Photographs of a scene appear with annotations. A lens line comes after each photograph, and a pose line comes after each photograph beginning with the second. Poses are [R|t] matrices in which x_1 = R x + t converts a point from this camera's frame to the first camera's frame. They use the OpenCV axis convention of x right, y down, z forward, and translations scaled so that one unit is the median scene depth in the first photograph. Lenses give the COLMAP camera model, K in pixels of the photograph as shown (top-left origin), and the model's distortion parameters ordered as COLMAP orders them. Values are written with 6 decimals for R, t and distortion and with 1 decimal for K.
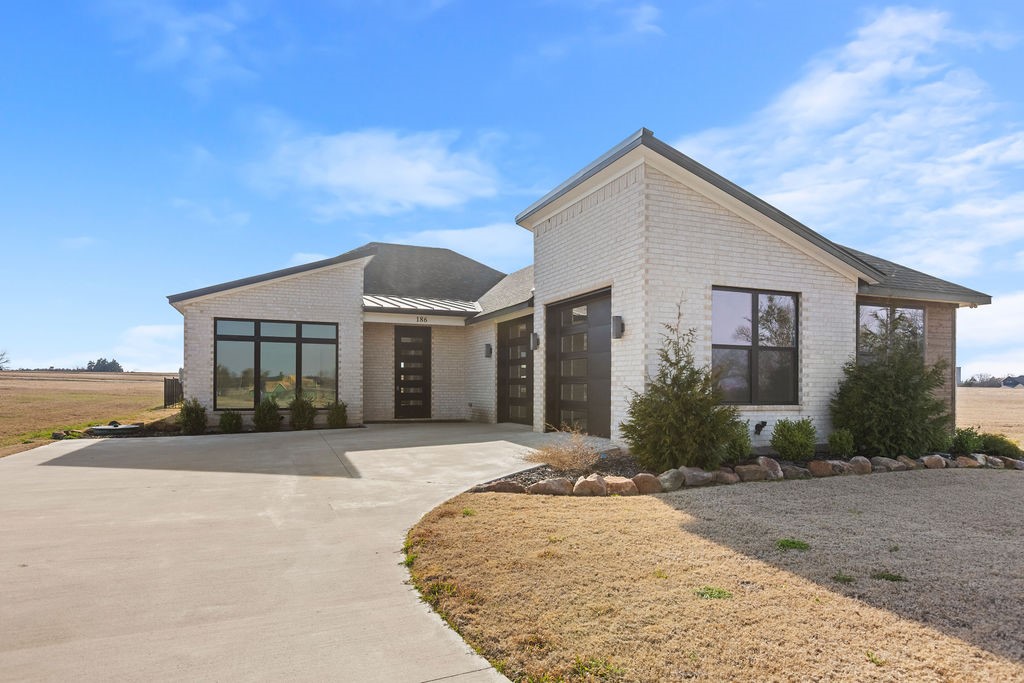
lens RADIAL K [[610.5, 0, 512.0], [0, 610.5, 380.8], [0, 0, 1]] dist [-0.016475, 0.000438]
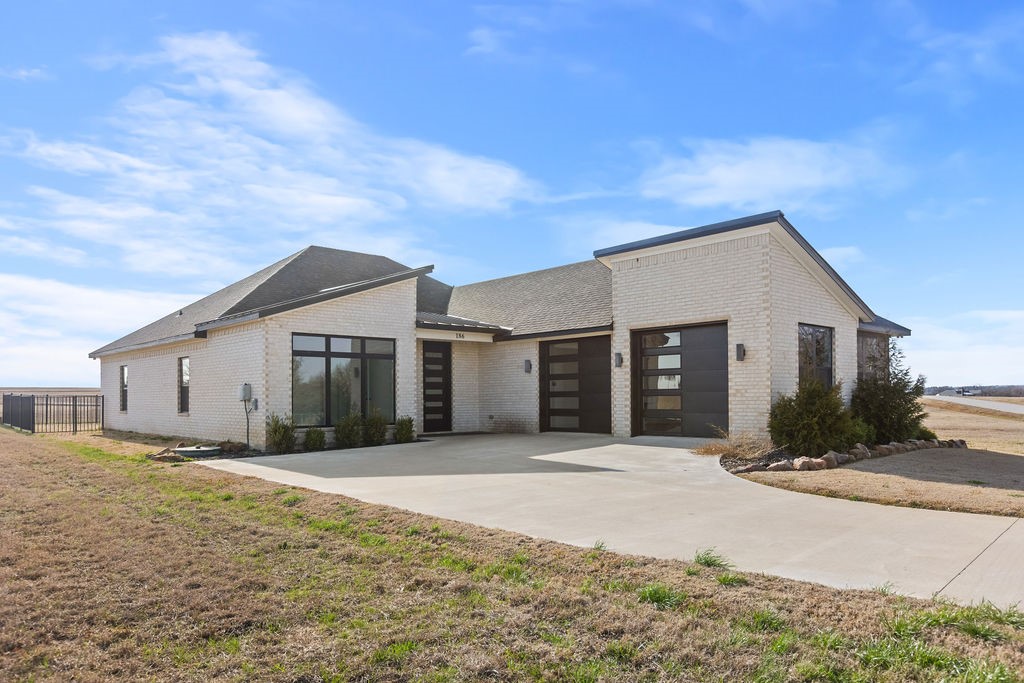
lens RADIAL K [[680.9, 0, 512.2], [0, 680.9, 375.4], [0, 0, 1]] dist [0.000176, -0.000345]
pose [[0.933329, -0.003892, 0.359002, -0.551347], [0.012244, 0.999705, -0.020994, -0.008905], [-0.358814, 0.023989, 0.933101, -0.132095]]
